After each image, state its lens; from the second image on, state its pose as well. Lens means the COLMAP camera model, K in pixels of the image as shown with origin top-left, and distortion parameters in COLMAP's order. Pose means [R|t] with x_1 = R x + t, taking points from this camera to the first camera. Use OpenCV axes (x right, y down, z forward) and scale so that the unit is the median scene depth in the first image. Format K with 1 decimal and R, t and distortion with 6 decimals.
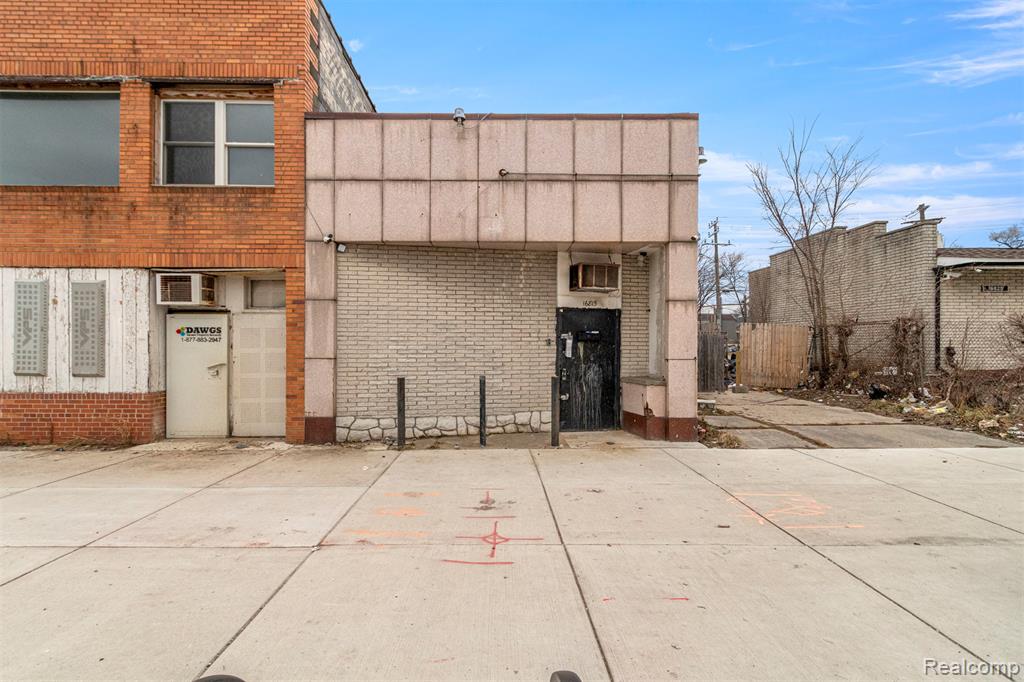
lens RADIAL K [[505.8, 0, 511.4], [0, 505.8, 364.3], [0, 0, 1]] dist [-0.000949, -0.000068]
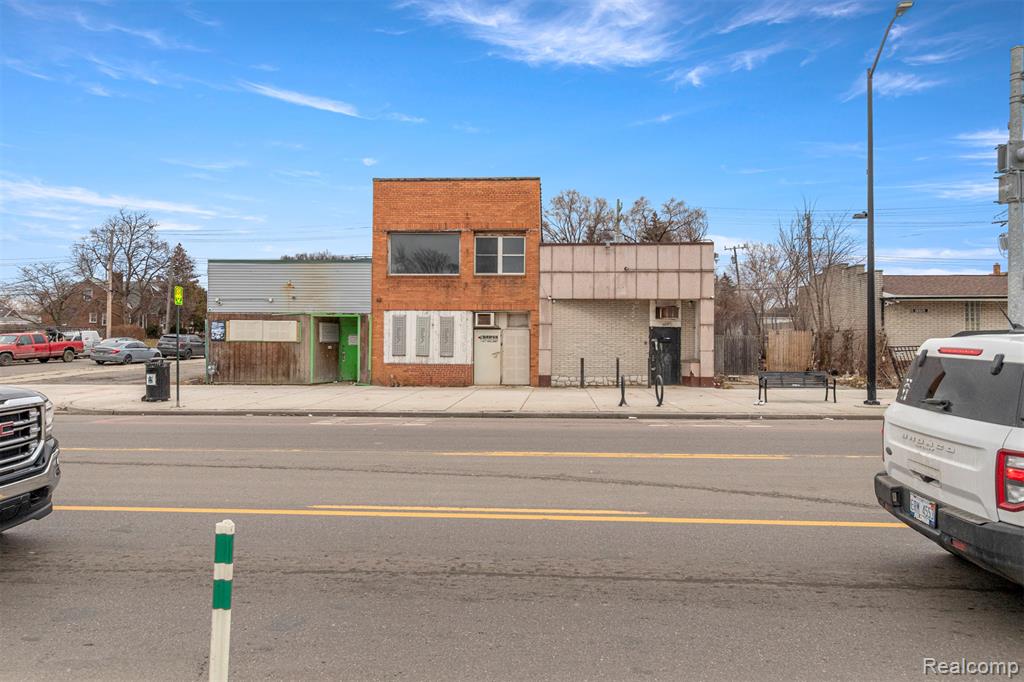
lens RADIAL K [[693.1, 0, 512.0], [0, 693.1, 341.0], [0, 0, 1]] dist [0.001249, -0.001809]
pose [[0.996004, 0.004154, -0.089207, -0.246979], [-0.007638, 0.999220, -0.038751, 0.070948], [0.088976, 0.039277, 0.995259, -2.125978]]
